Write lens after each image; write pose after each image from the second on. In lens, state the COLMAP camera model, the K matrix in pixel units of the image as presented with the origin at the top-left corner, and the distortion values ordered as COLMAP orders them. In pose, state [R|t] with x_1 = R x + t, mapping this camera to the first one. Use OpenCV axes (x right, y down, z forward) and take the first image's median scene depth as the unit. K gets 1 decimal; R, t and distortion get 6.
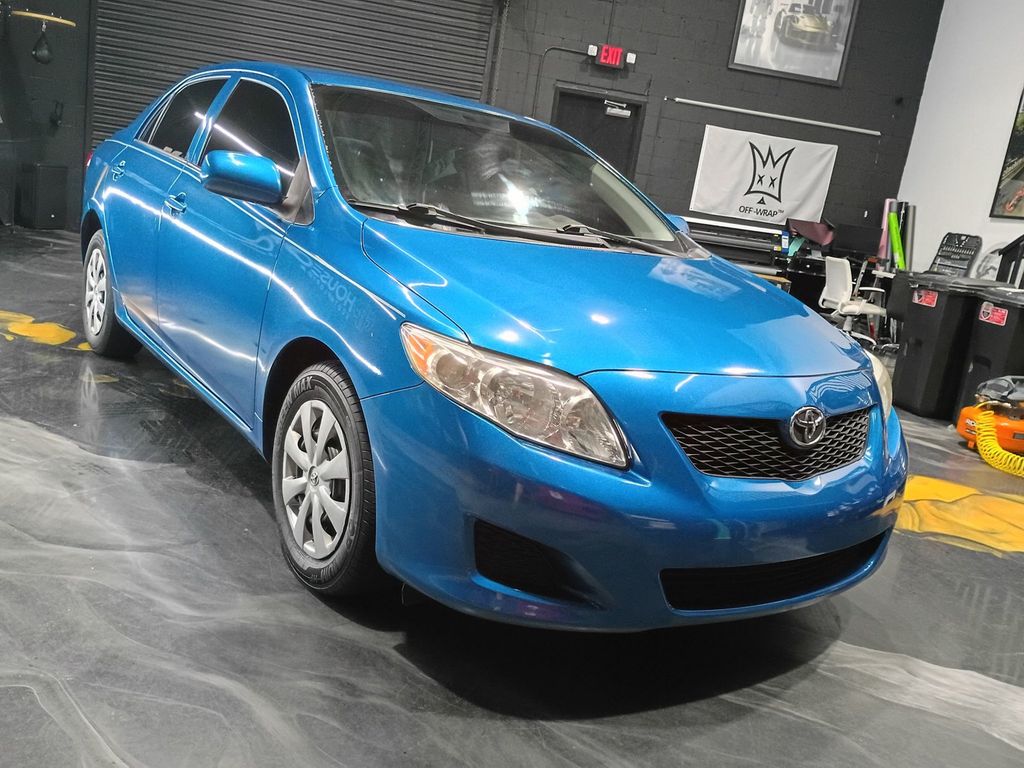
lens RADIAL K [[880.0, 0, 513.9], [0, 880.0, 381.6], [0, 0, 1]] dist [0.094728, -0.118534]
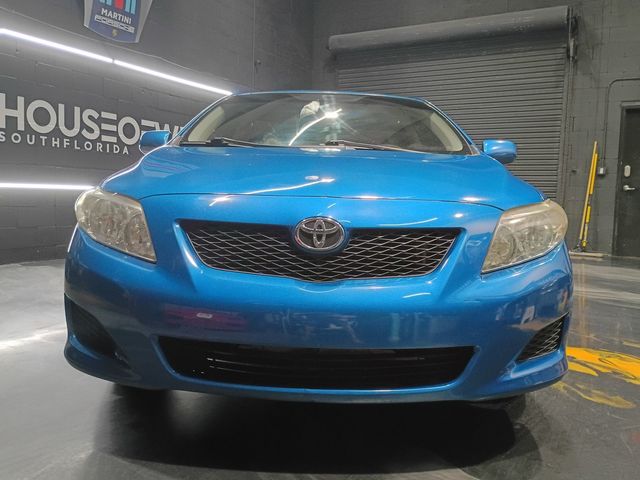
lens RADIAL K [[550.5, 0, 319.6], [0, 550.5, 234.3], [0, 0, 1]] dist [0.077511, -0.100183]
pose [[0.795137, -0.081743, -0.600895, 0.179252], [-0.046482, 0.979744, -0.194787, 0.044894], [0.604646, 0.182813, 0.775231, 0.105411]]
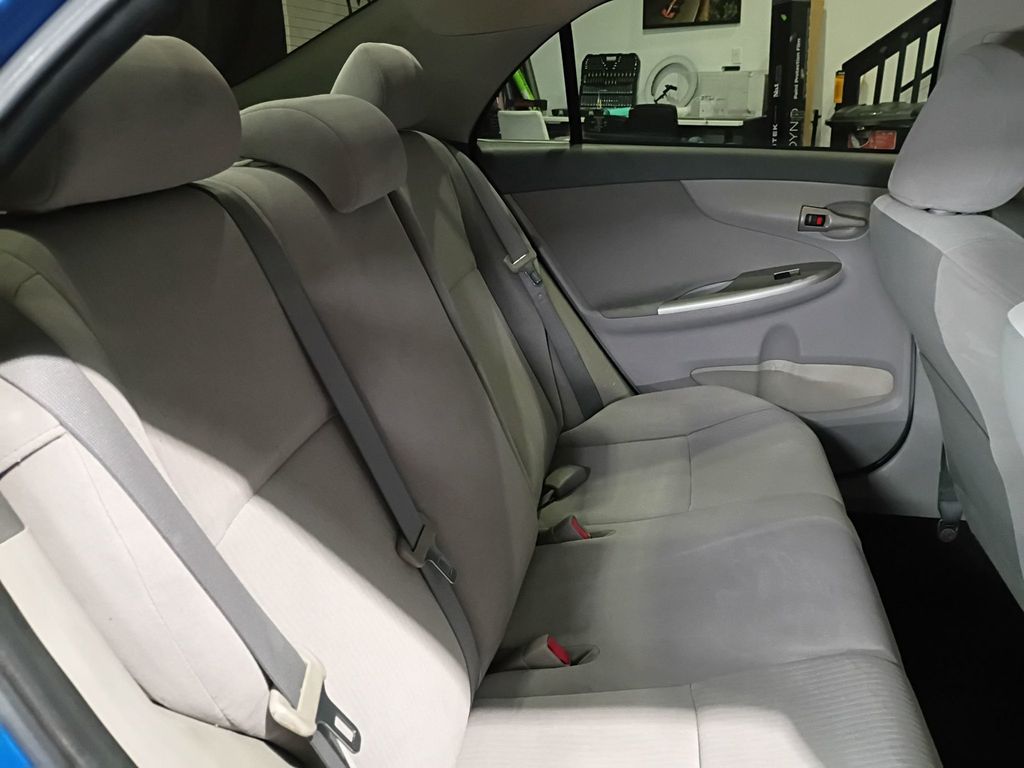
lens RADIAL K [[880.8, 0, 511.4], [0, 880.8, 375.0], [0, 0, 1]] dist [0.077511, -0.100183]
pose [[0.705554, -0.379391, 0.598544, -0.191208], [0.275655, 0.925032, 0.261400, -0.125193], [-0.652845, -0.019440, 0.757242, 0.394230]]
